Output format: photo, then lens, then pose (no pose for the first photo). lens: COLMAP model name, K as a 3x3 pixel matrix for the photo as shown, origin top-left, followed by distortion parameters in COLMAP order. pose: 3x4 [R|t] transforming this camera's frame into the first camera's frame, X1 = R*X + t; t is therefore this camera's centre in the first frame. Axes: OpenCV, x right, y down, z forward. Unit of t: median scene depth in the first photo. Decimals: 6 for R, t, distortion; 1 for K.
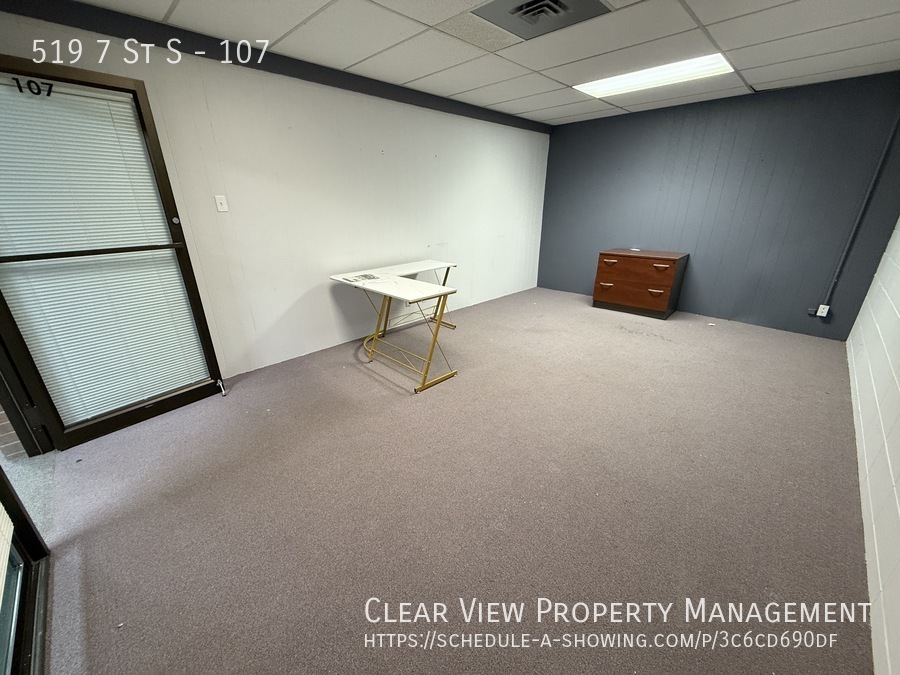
lens RADIAL K [[357.3, 0, 446.0], [0, 357.3, 339.2], [0, 0, 1]] dist [-0.001561, 0.000256]
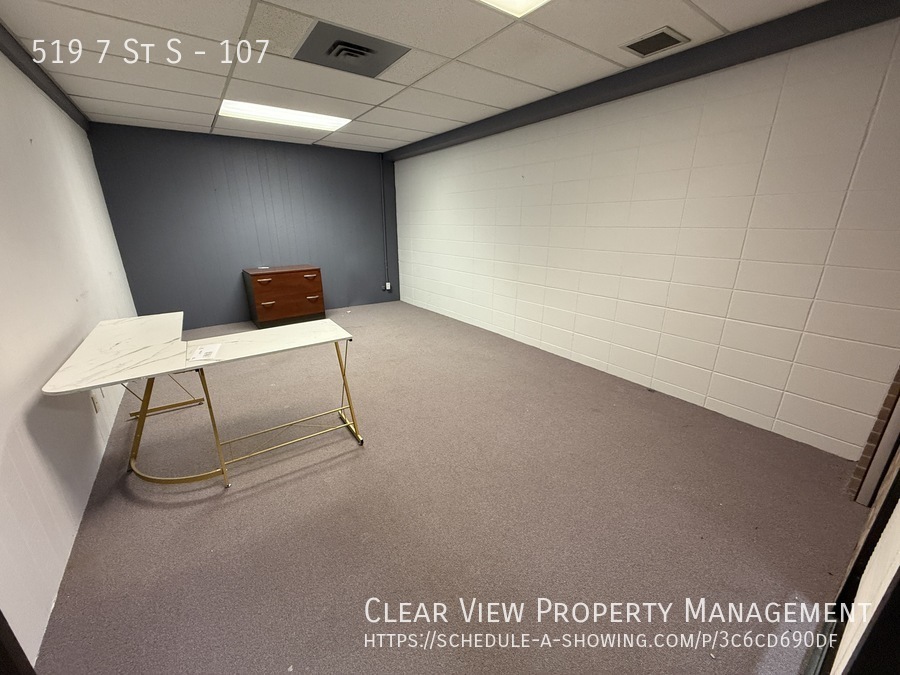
lens RADIAL K [[357.3, 0, 446.0], [0, 357.3, 339.2], [0, 0, 1]] dist [-0.001561, 0.000256]
pose [[0.163425, -0.303709, 0.938644, -0.555366], [0.360307, 0.904087, 0.229796, -0.140789], [-0.918407, 0.300645, 0.257179, 0.388960]]
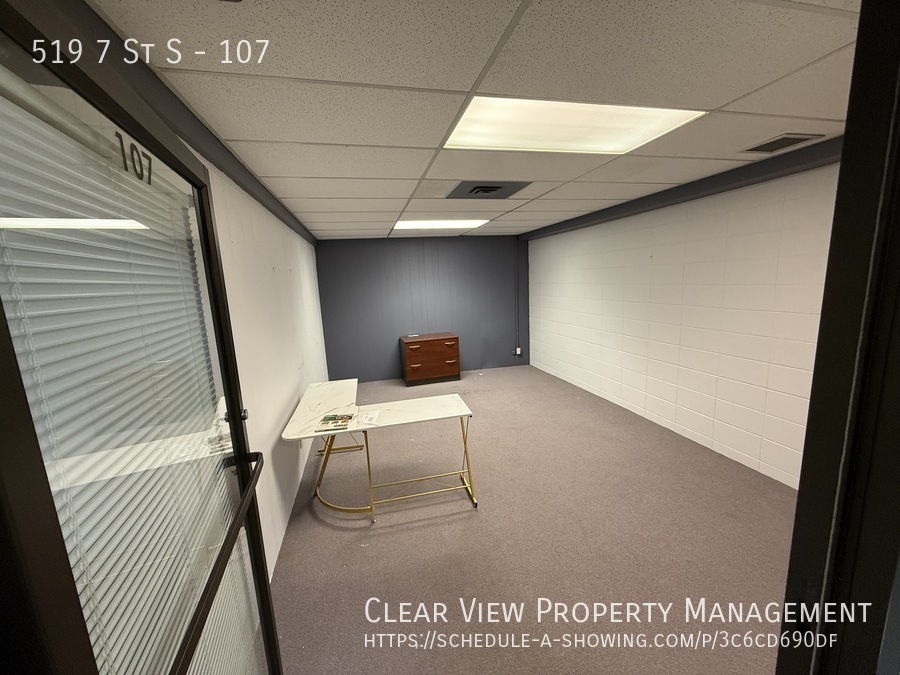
lens RADIAL K [[357.3, 0, 446.0], [0, 357.3, 339.2], [0, 0, 1]] dist [-0.001561, 0.000256]
pose [[0.517708, -0.159806, 0.840500, -0.630170], [0.353655, 0.934514, -0.040153, -0.191246], [-0.779043, 0.318034, 0.540321, 0.292311]]
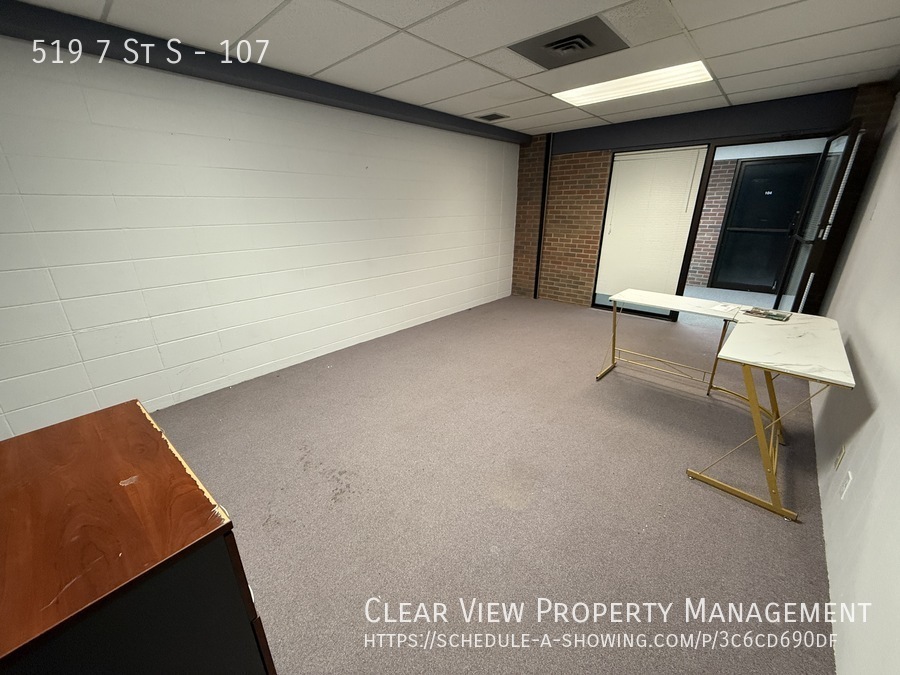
lens RADIAL K [[357.3, 0, 446.0], [0, 357.3, 339.2], [0, 0, 1]] dist [-0.001561, 0.000256]
pose [[-0.998231, 0.033204, -0.049318, 0.405823], [-0.007895, 0.748134, 0.663501, -0.532768], [0.058927, 0.662717, -0.746548, 1.332959]]
